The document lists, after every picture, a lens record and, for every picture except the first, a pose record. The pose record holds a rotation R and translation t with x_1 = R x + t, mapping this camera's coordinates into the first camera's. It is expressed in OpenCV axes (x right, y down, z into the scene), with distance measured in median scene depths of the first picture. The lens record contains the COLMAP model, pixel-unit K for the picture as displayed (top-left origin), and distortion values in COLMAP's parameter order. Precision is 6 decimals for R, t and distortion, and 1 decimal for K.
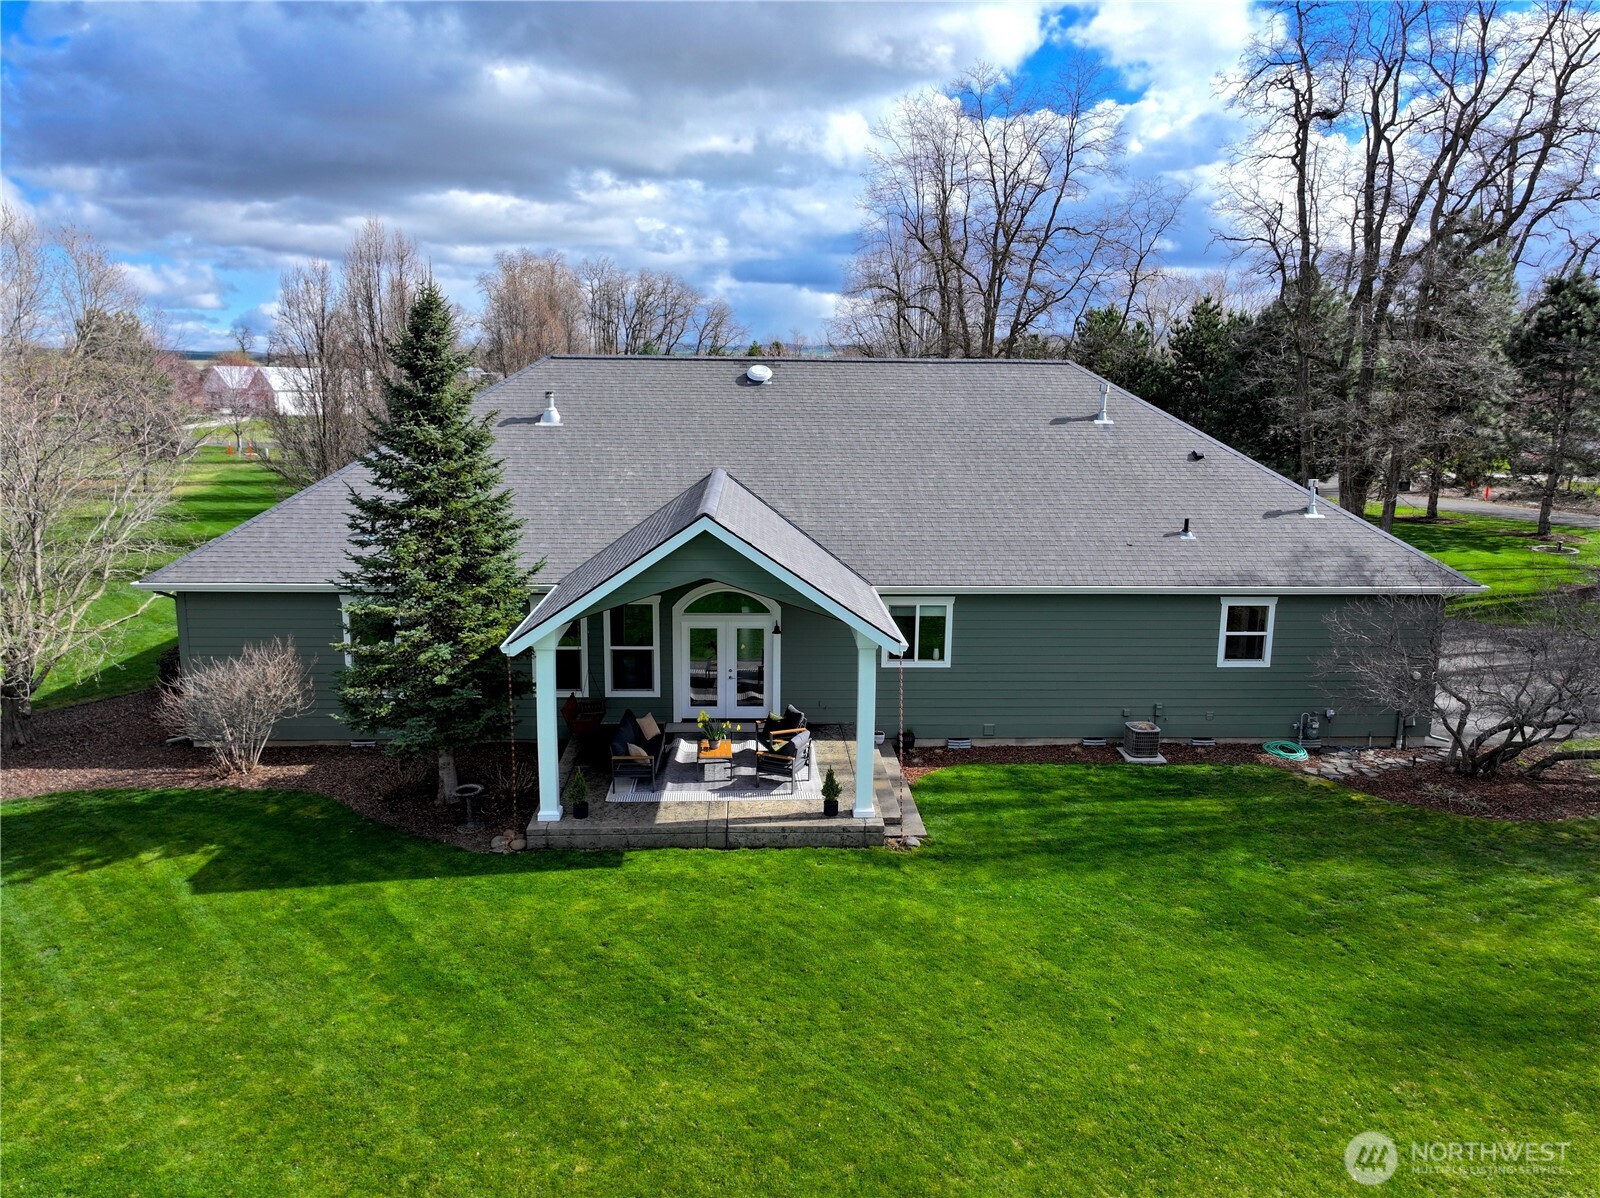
lens RADIAL K [[1120.7, 0, 800.9], [0, 1120.7, 636.5], [0, 0, 1]] dist [0.032990, 0.001480]
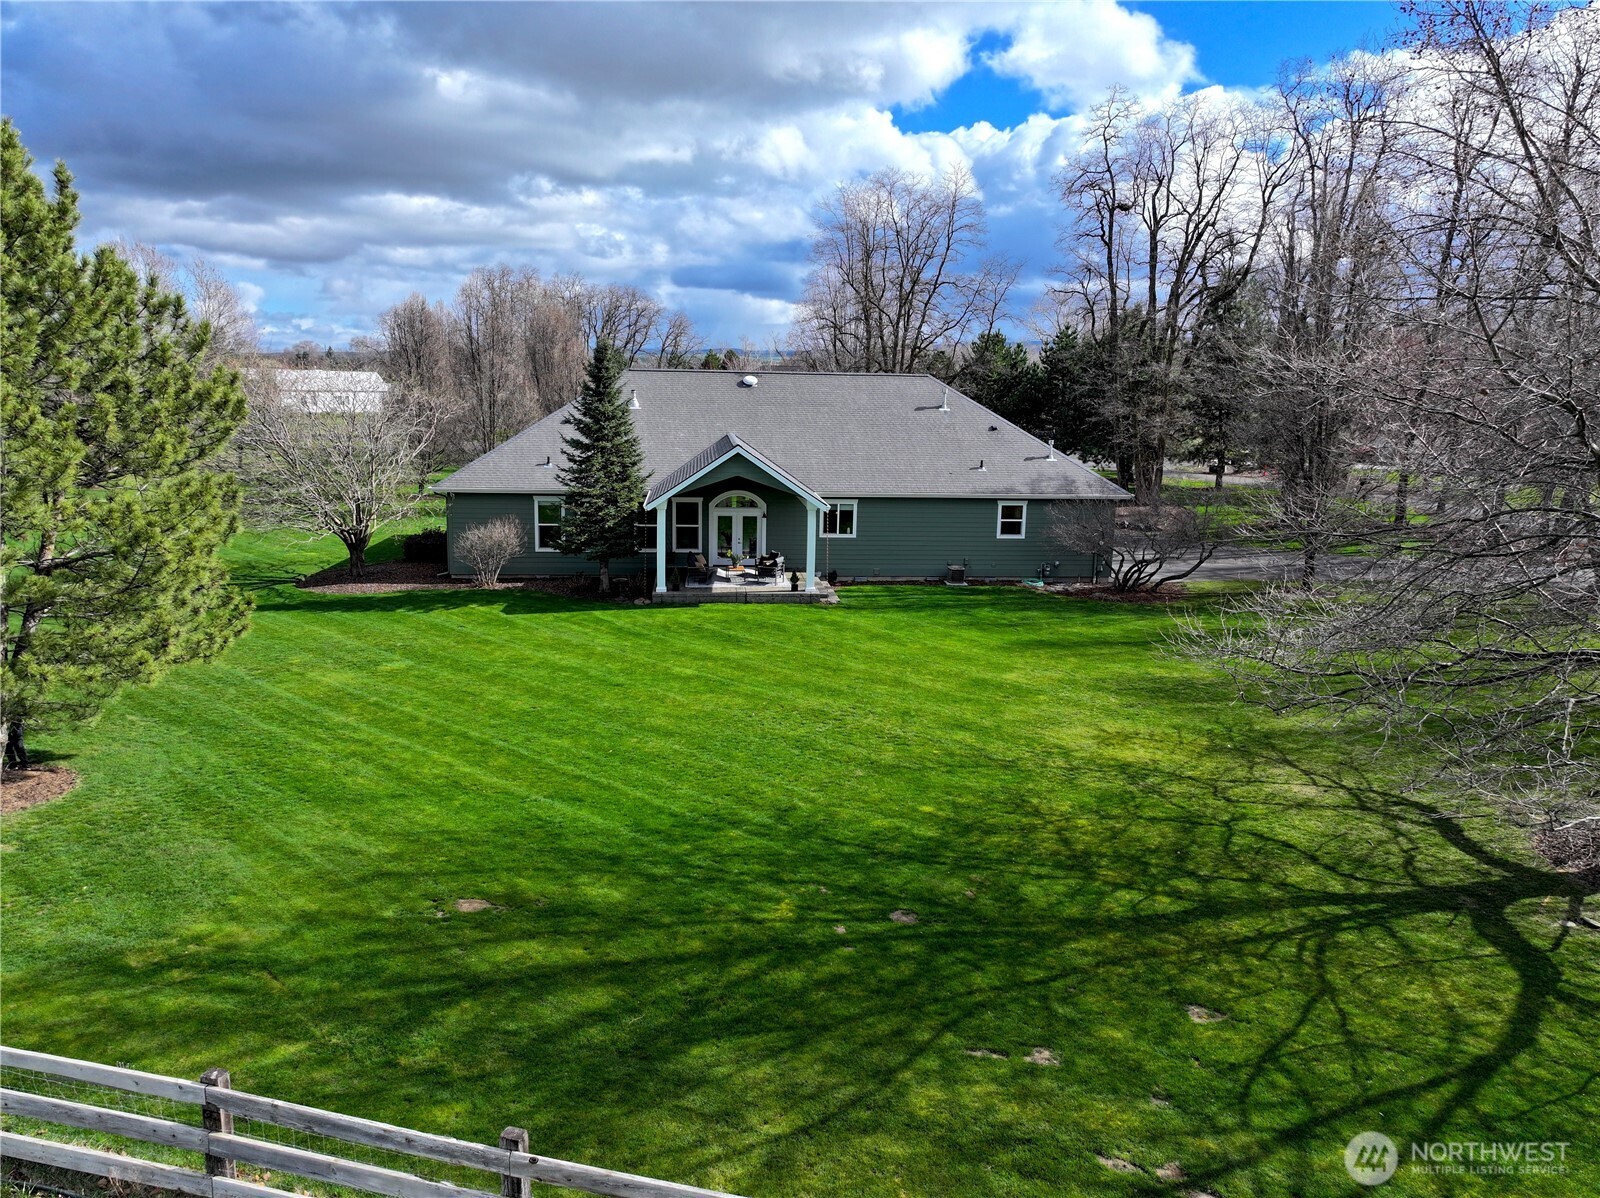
lens RADIAL K [[1130.0, 0, 800.0], [0, 1130.0, 599.0], [0, 0, 1]] dist [0.012789, 0.002093]
pose [[0.998521, -0.000731, 0.054354, -0.060220], [0.002673, 0.999360, -0.035668, 0.190795], [-0.054293, 0.035760, 0.997885, -0.844466]]
